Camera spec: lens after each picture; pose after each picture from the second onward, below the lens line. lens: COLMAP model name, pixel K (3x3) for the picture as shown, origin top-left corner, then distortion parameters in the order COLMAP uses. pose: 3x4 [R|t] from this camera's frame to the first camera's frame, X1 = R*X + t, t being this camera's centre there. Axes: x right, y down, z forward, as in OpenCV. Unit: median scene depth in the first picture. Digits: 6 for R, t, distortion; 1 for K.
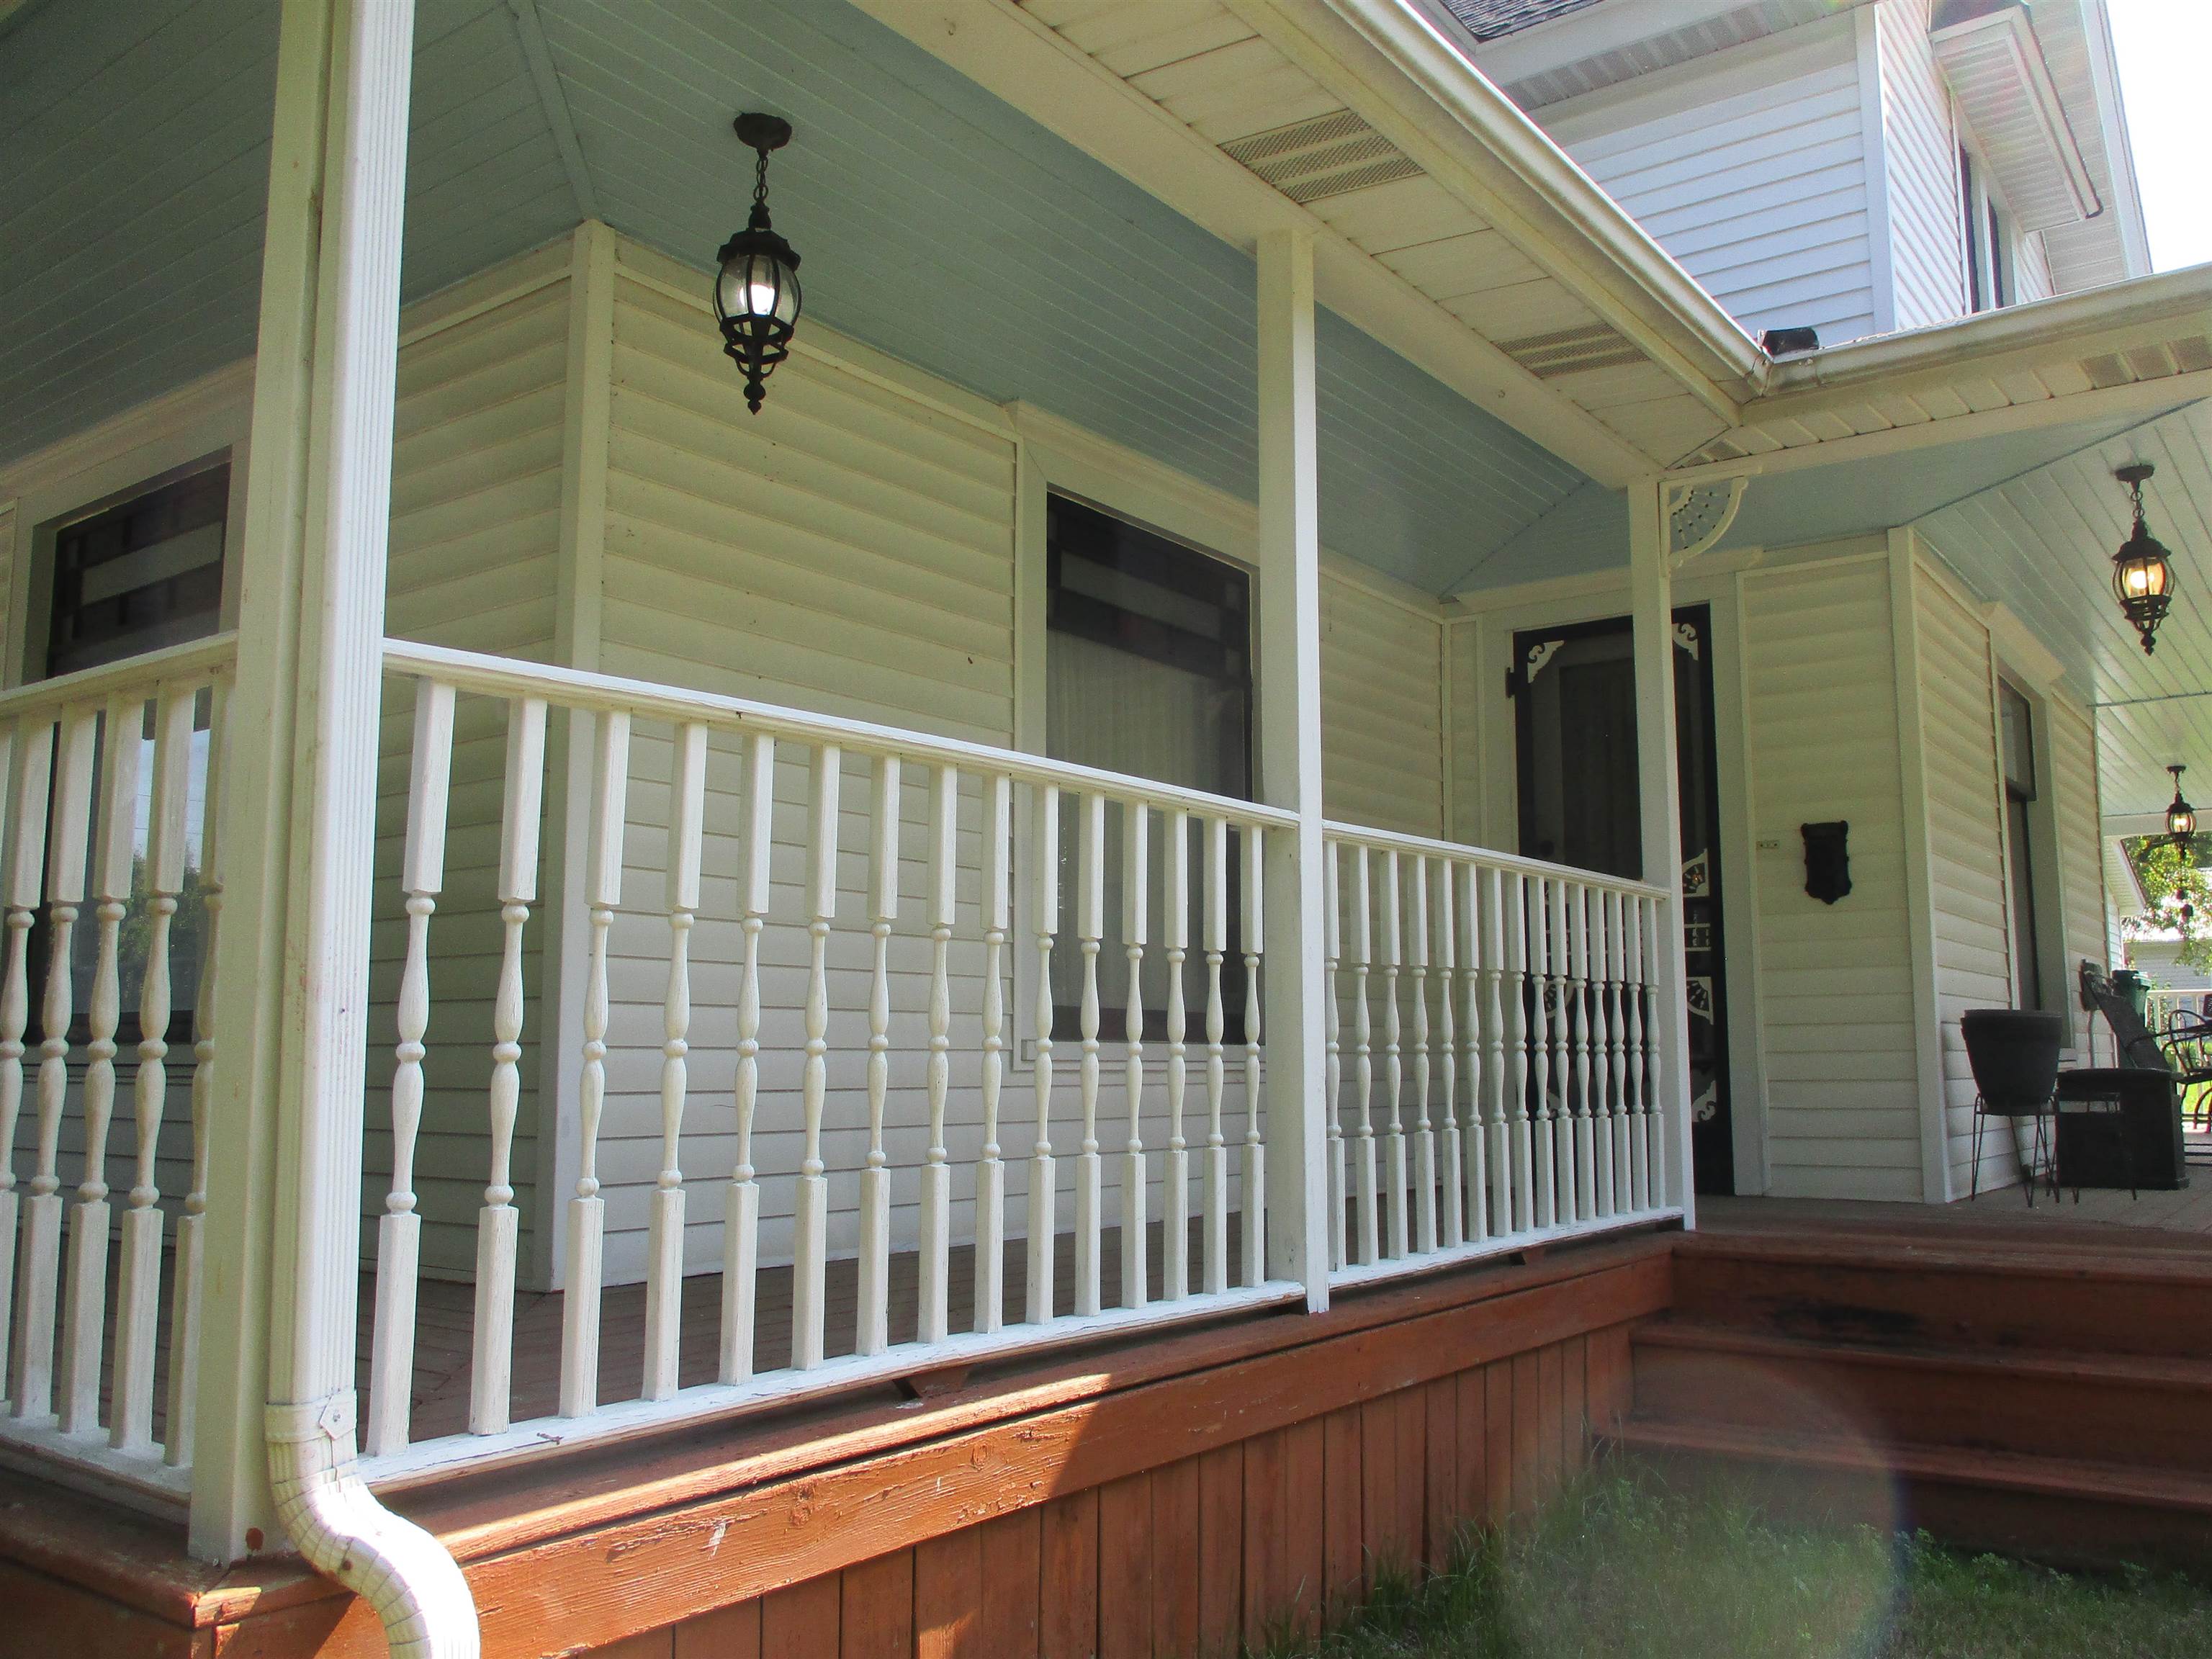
lens RADIAL K [[1825.7, 0, 1106.0], [0, 1825.7, 829.5], [0, 0, 1]] dist [-0.029162, -0.003197]
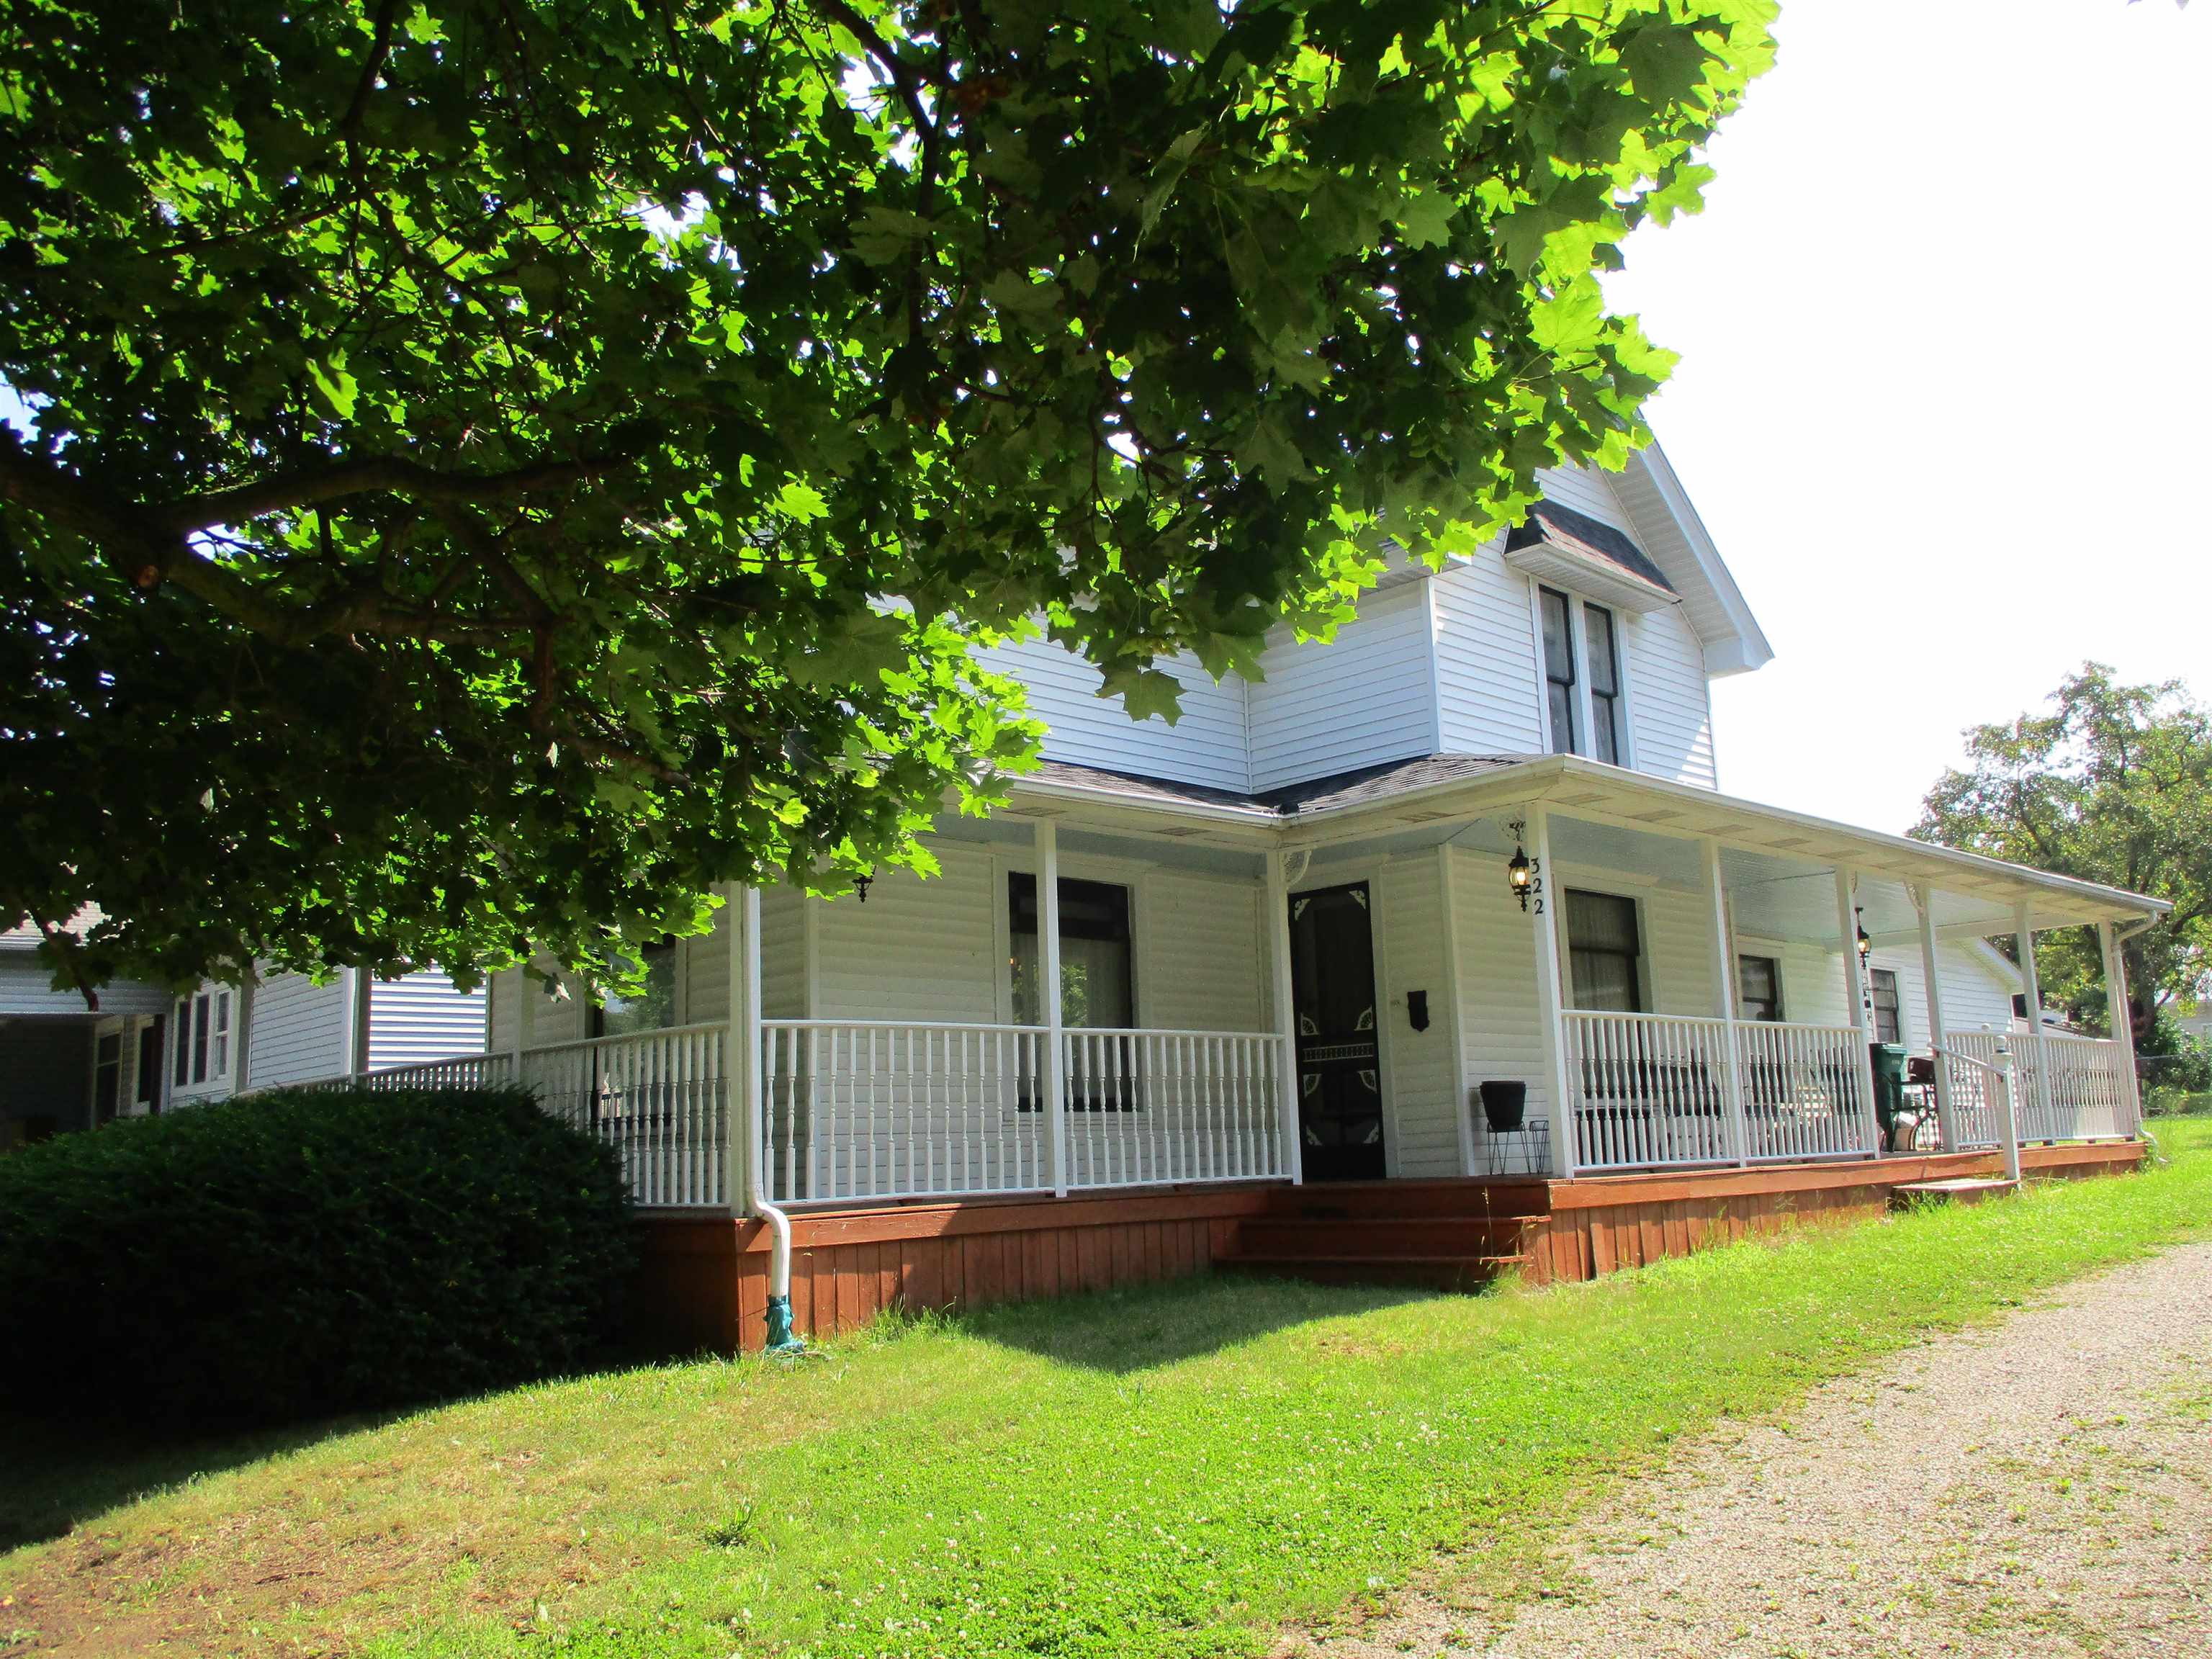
lens RADIAL K [[1825.7, 0, 1106.0], [0, 1825.7, 829.5], [0, 0, 1]] dist [-0.029162, -0.003197]
pose [[0.987471, -0.061814, -0.145191, 0.431172], [0.054020, 0.996910, -0.057025, -0.103231], [0.148268, 0.048467, 0.987759, -1.278215]]
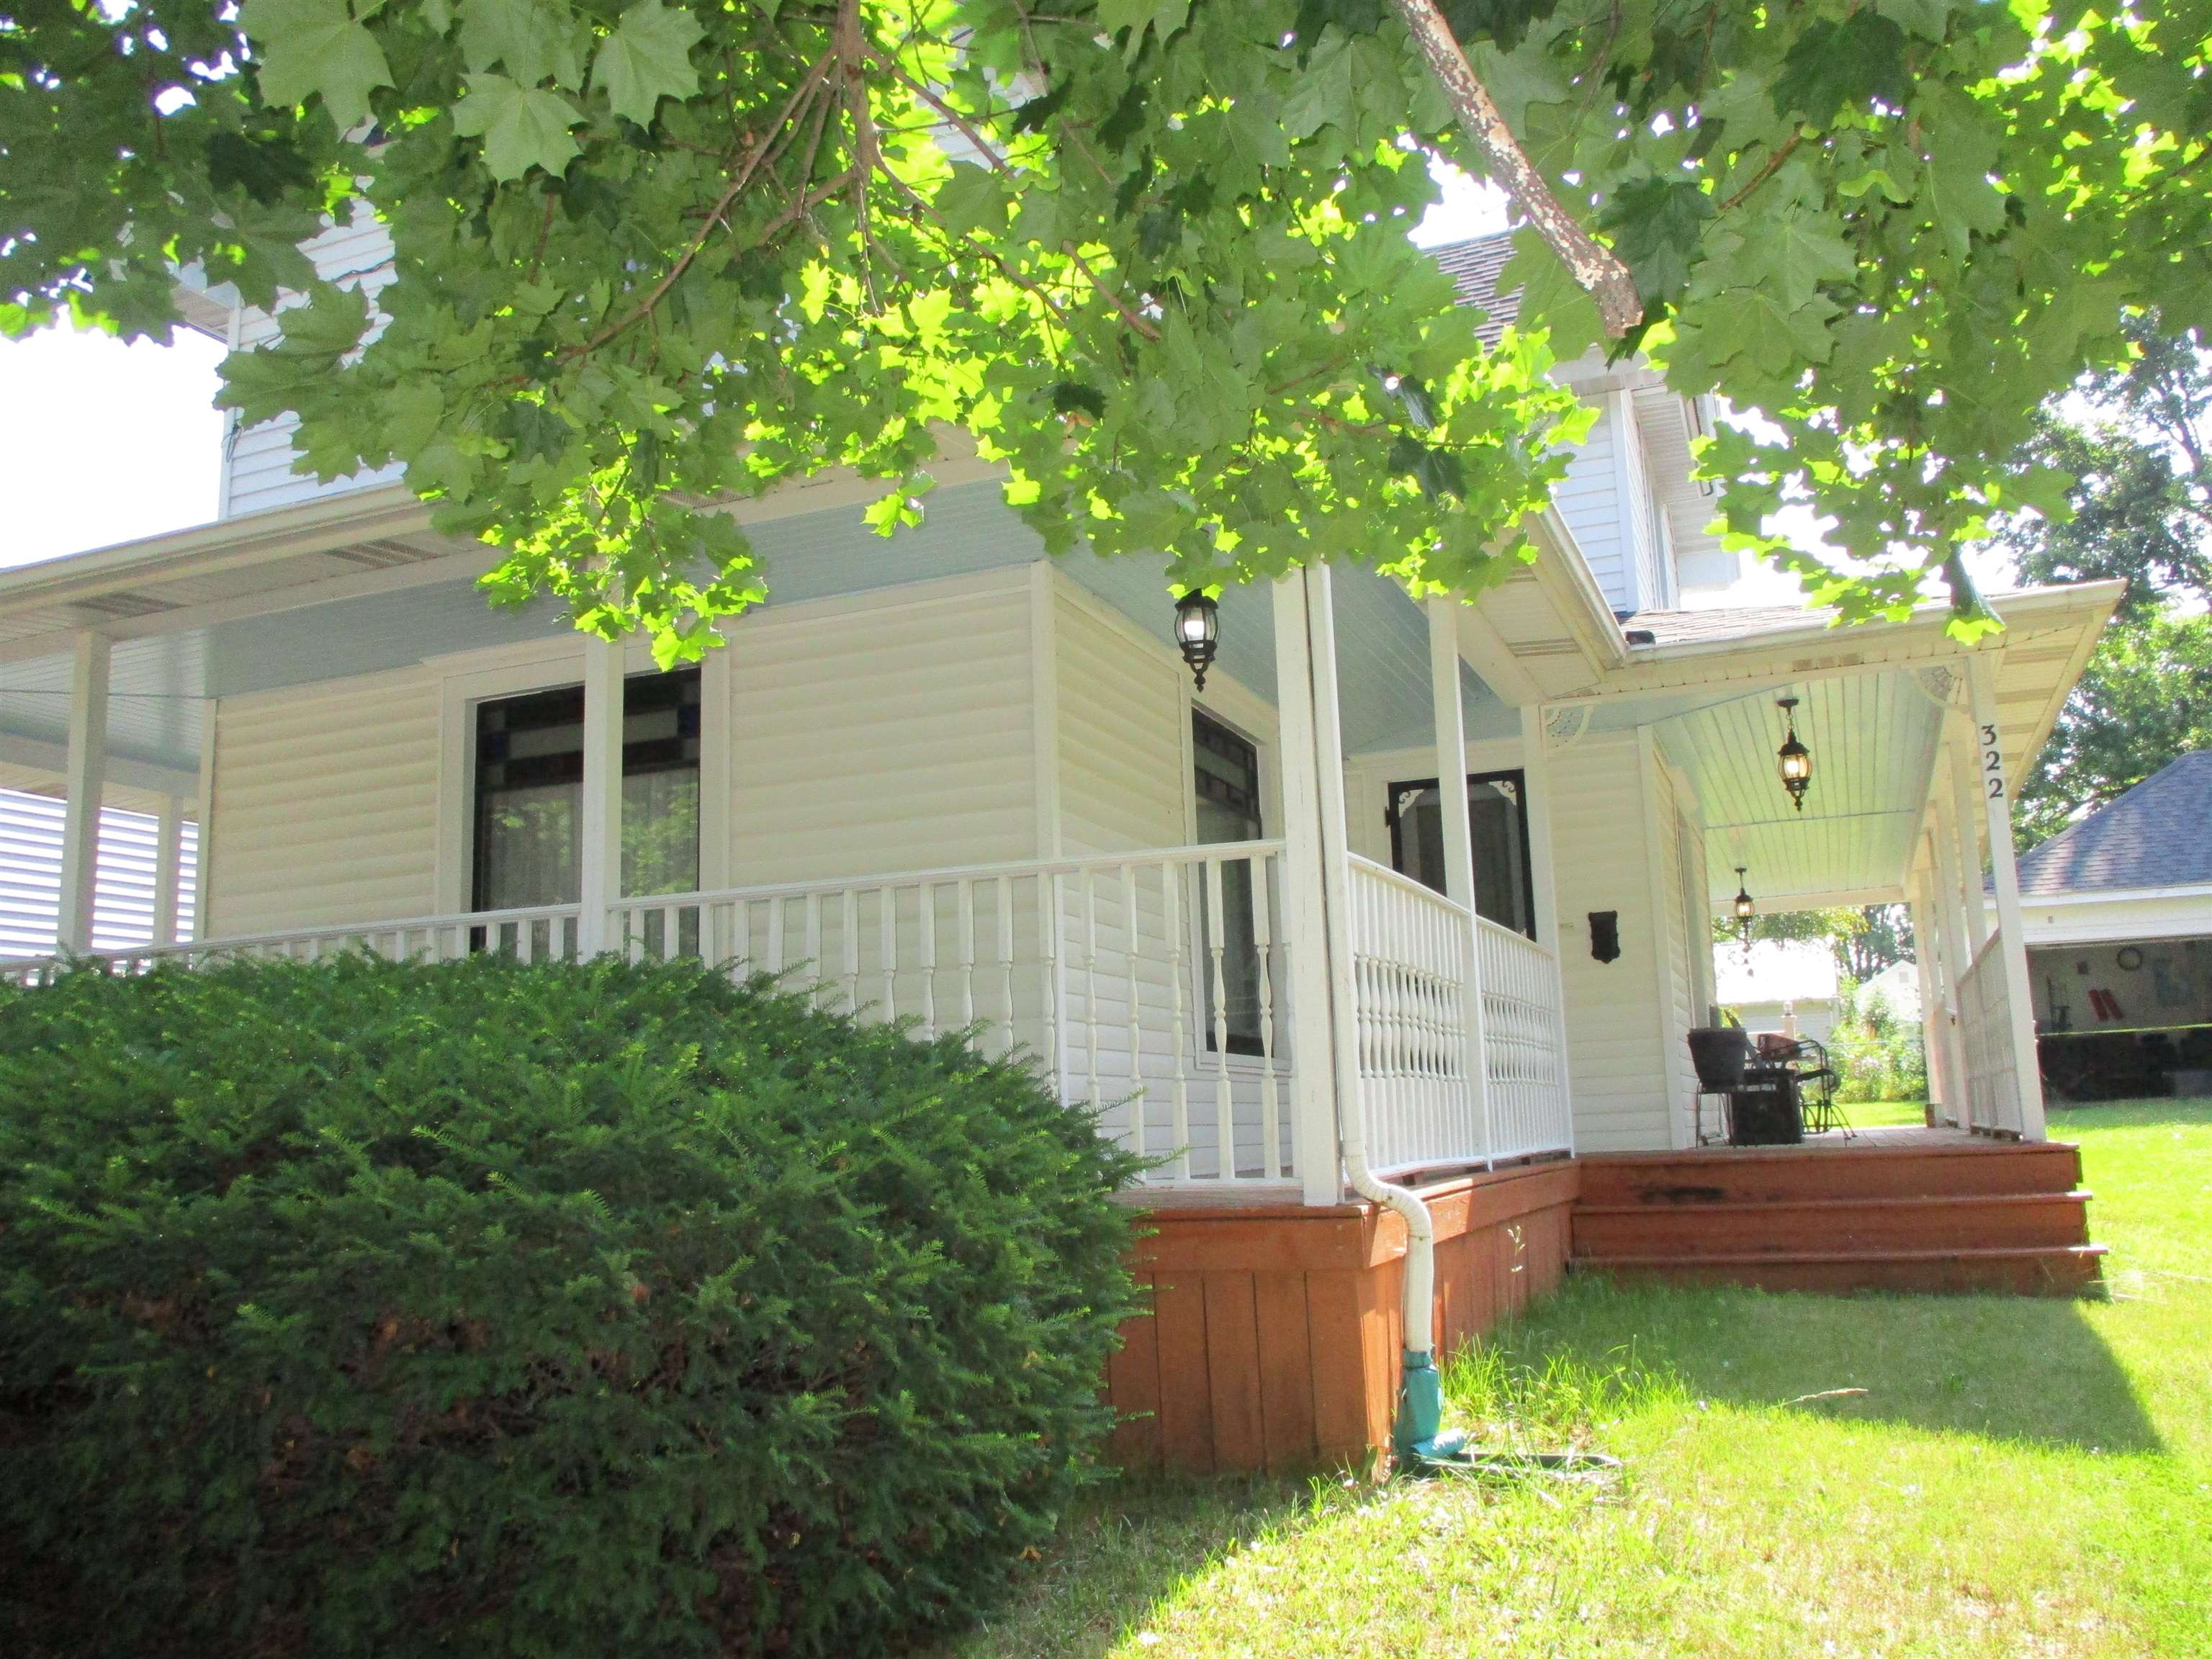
lens RADIAL K [[1825.7, 0, 1106.0], [0, 1825.7, 829.5], [0, 0, 1]] dist [-0.029162, -0.003197]
pose [[0.968301, 0.009568, 0.249604, -0.496308], [0.001951, 0.998946, -0.045860, -0.004103], [-0.249779, 0.044893, 0.967262, -0.501589]]
